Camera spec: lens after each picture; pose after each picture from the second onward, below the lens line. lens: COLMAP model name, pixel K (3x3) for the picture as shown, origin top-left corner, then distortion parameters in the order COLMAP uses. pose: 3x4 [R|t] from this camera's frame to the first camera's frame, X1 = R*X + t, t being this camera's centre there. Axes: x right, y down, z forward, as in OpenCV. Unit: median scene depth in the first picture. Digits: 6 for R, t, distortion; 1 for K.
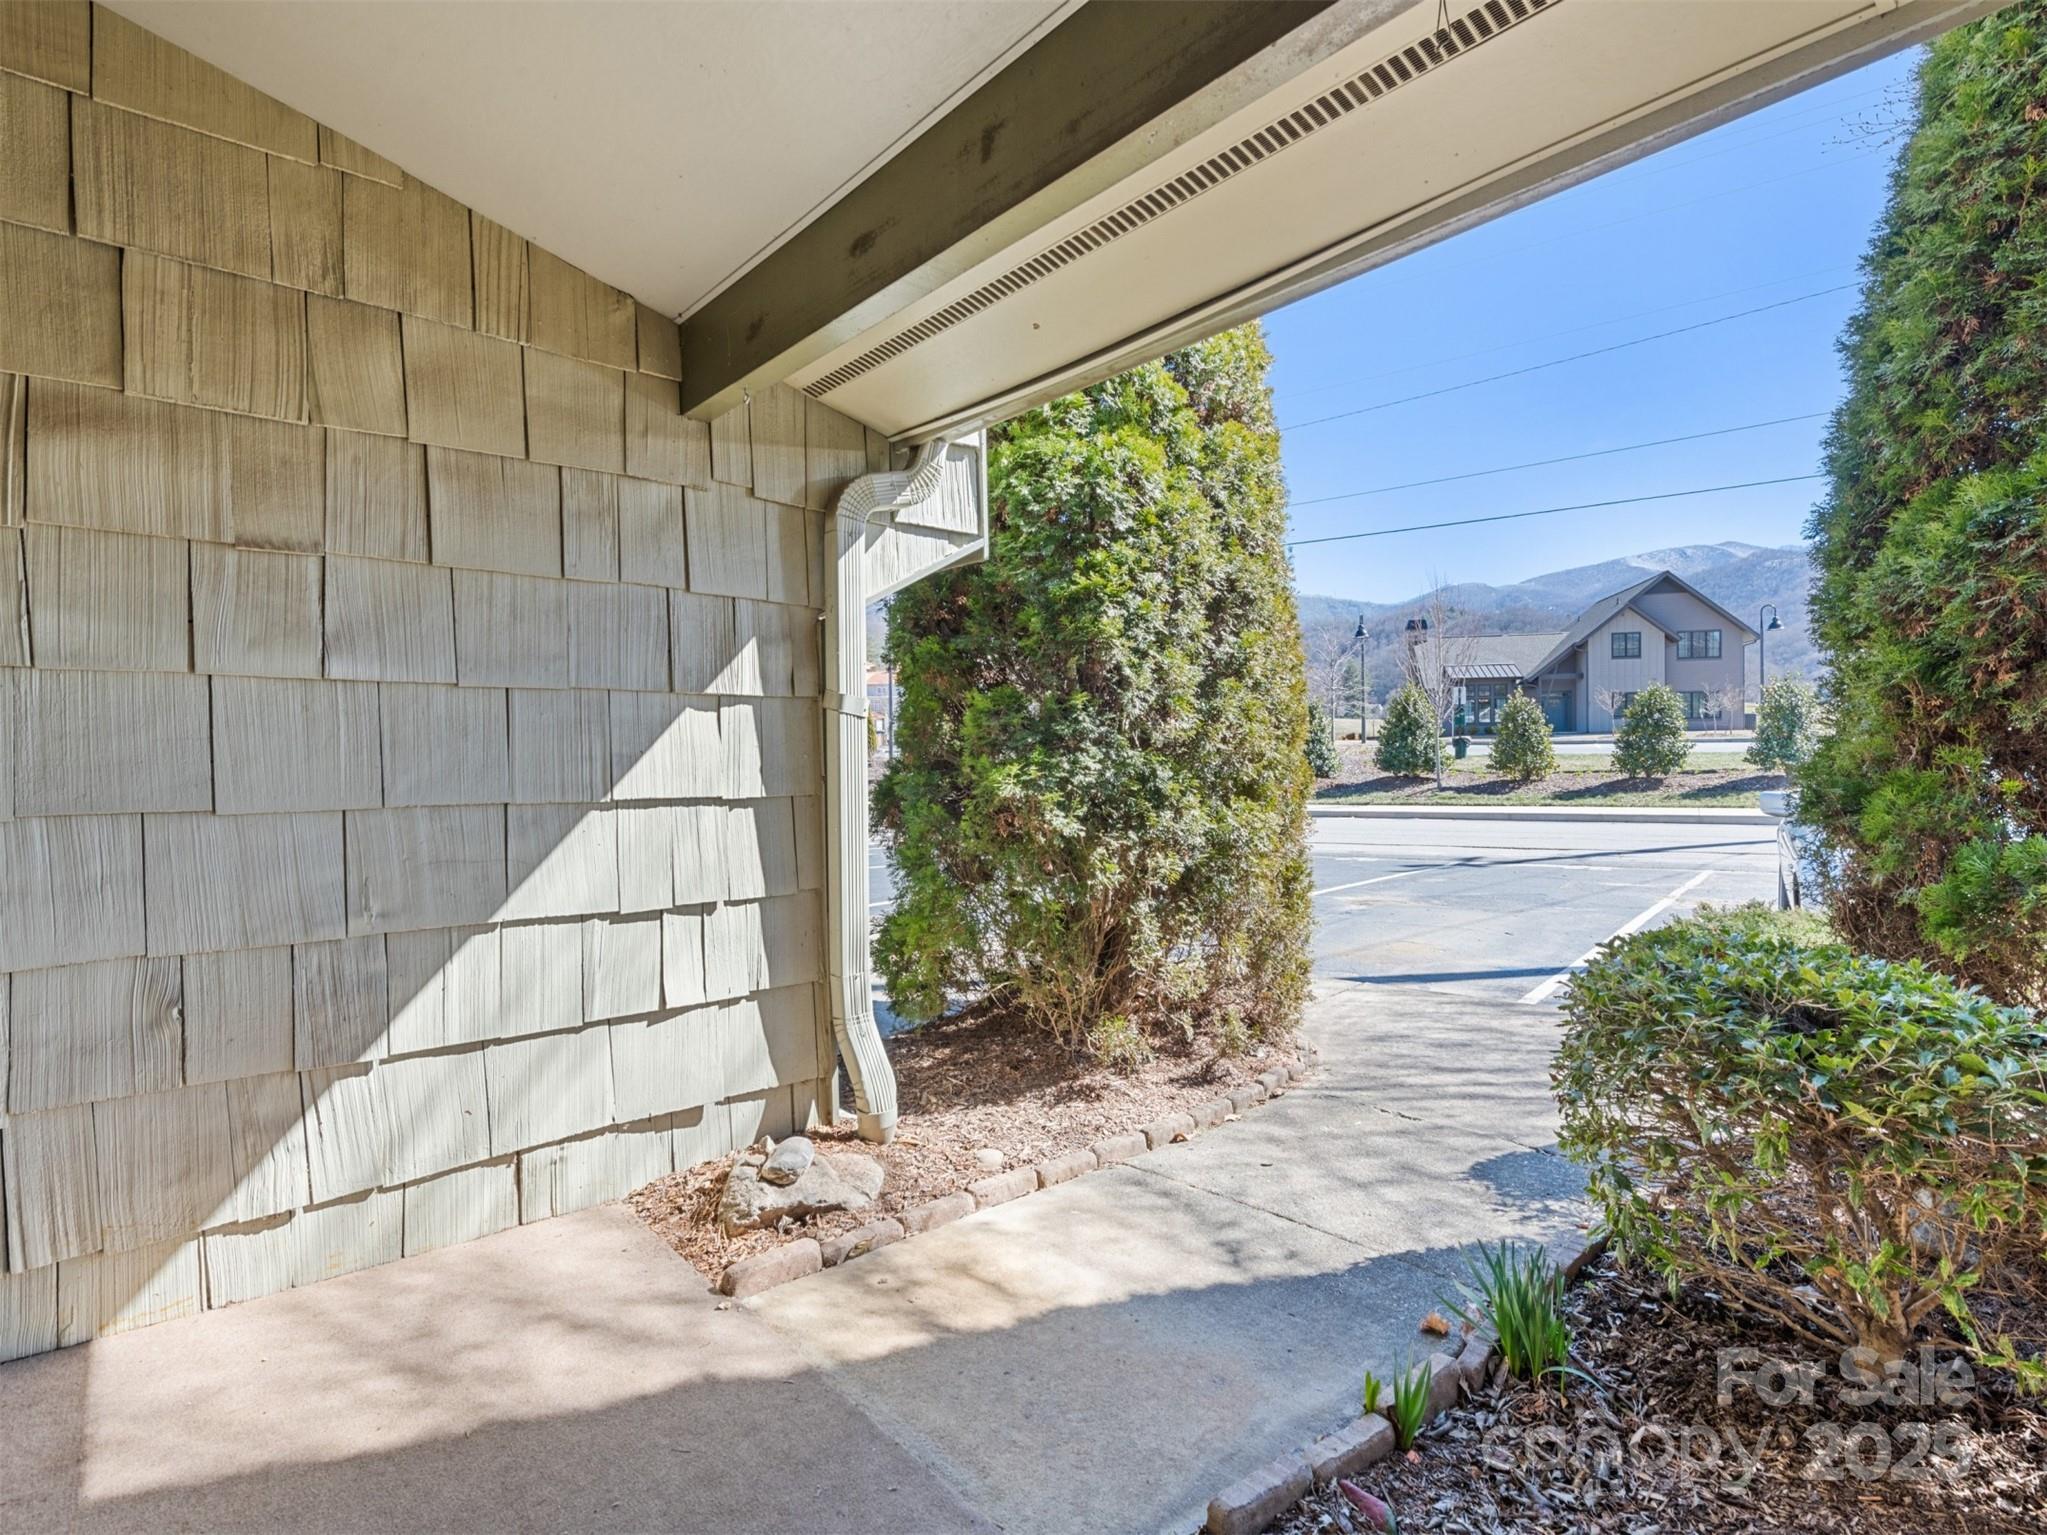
lens RADIAL K [[967.7, 0, 1028.0], [0, 967.7, 759.0], [0, 0, 1]] dist [-0.000705, -0.000021]
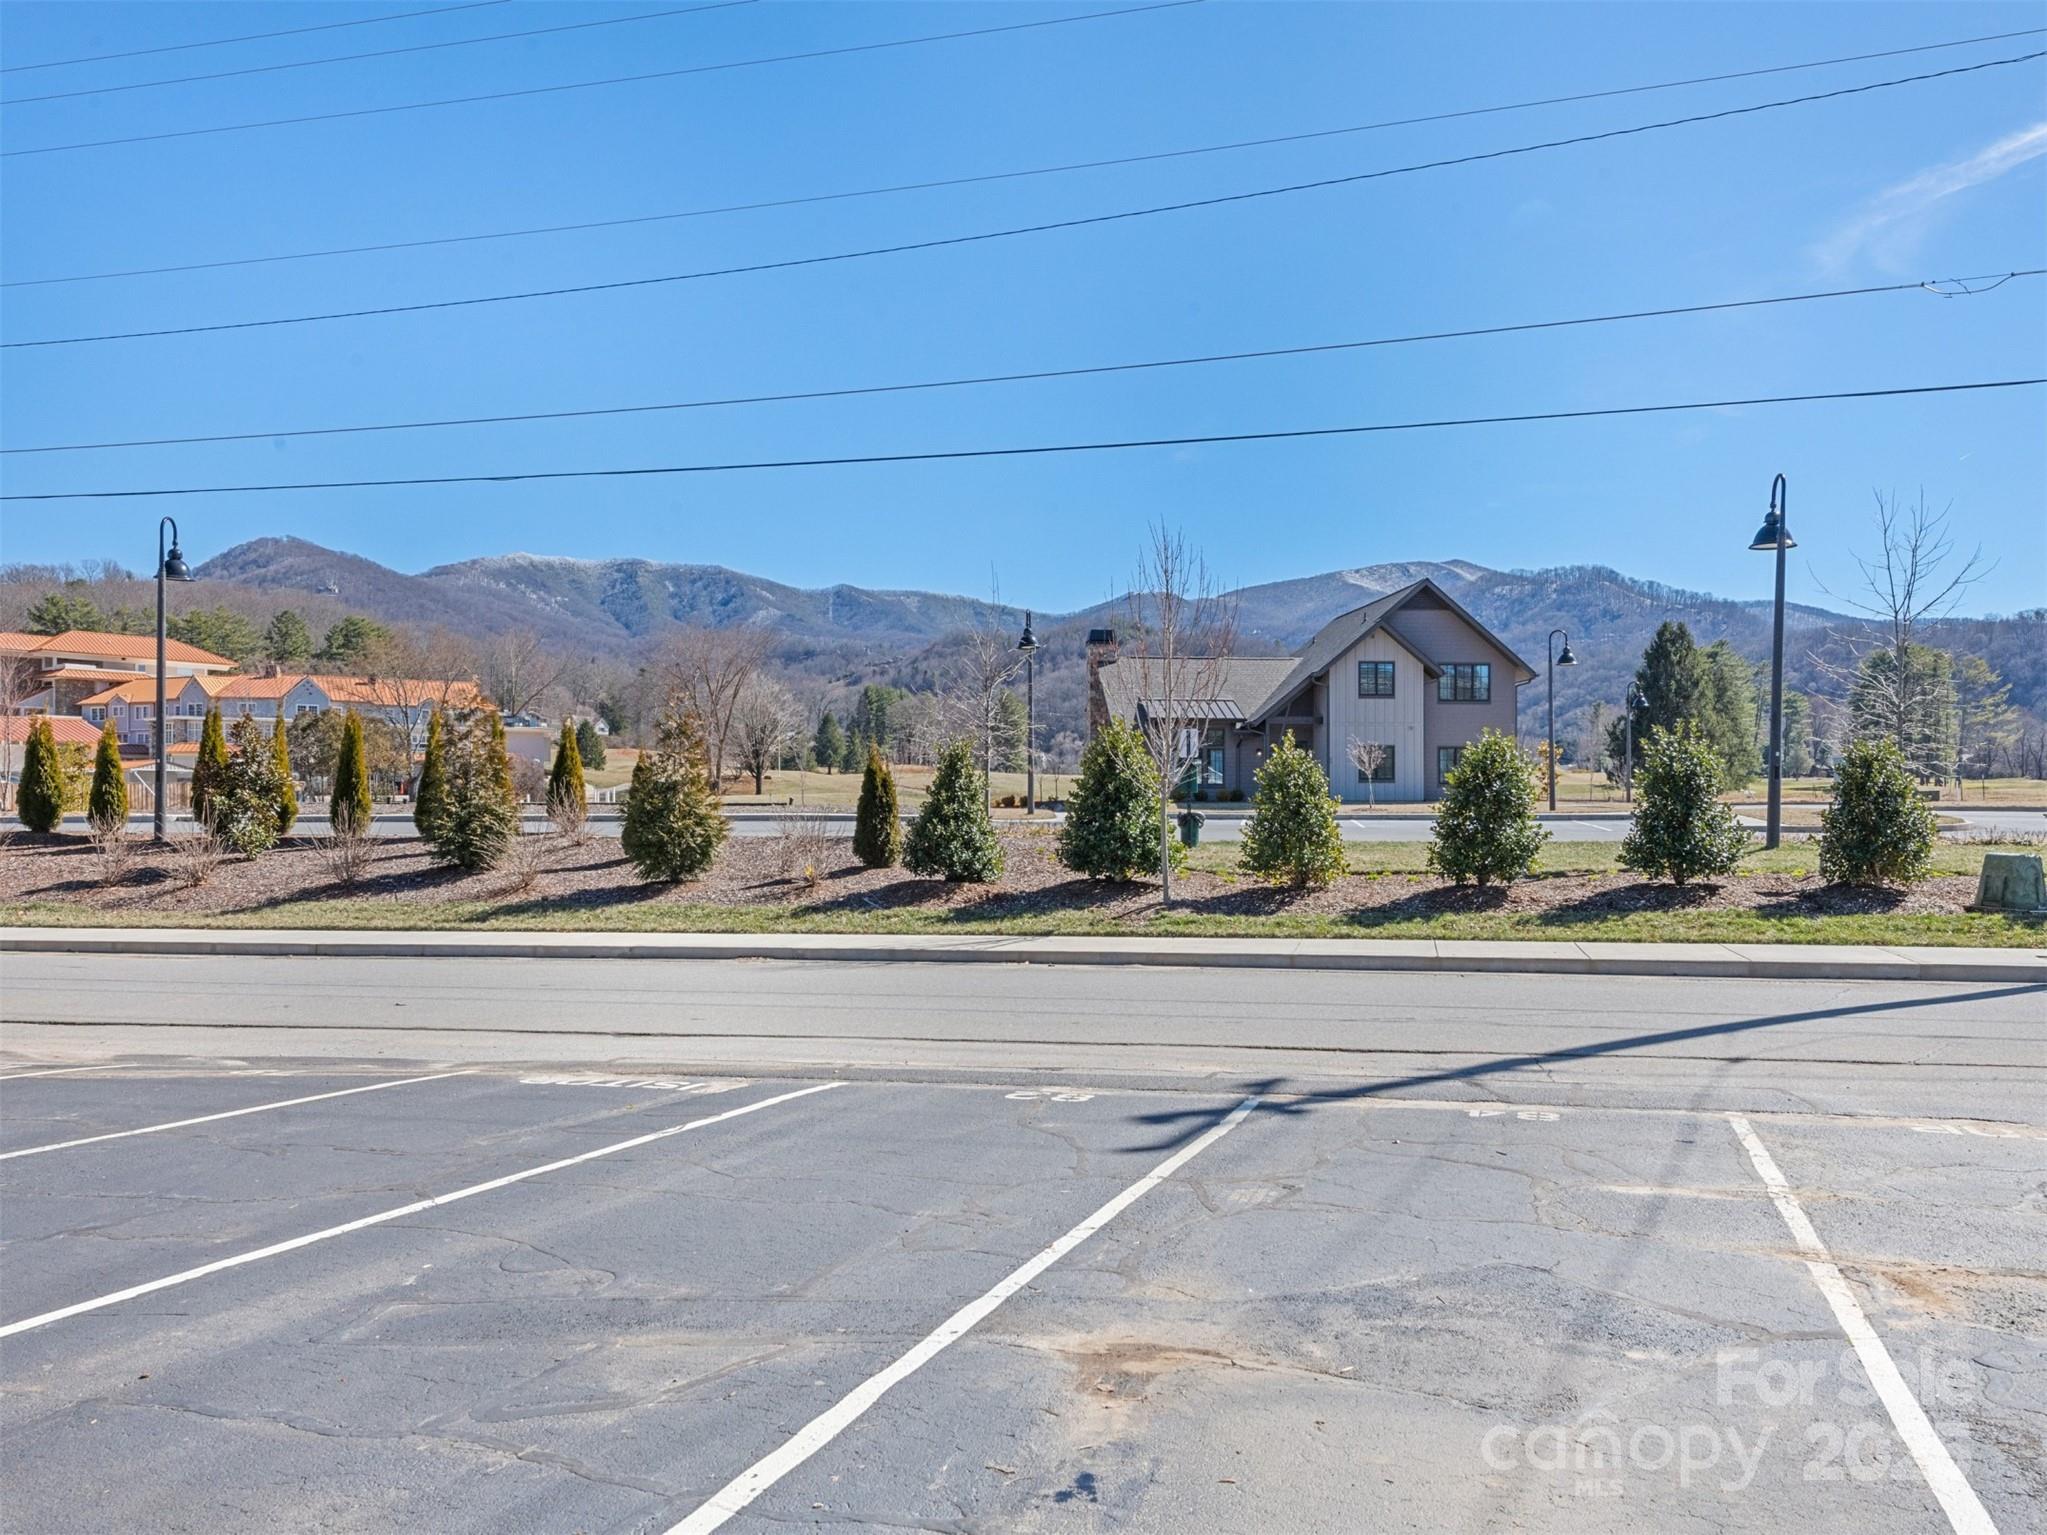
lens RADIAL K [[1425.6, 0, 1023.9], [0, 1425.6, 770.5], [0, 0, 1]] dist [0.001649, 0.000080]
pose [[0.943728, 0.023104, 0.329914, 0.061707], [-0.010638, 0.999161, -0.039541, -0.013463], [-0.330551, 0.033806, 0.943182, 0.218442]]
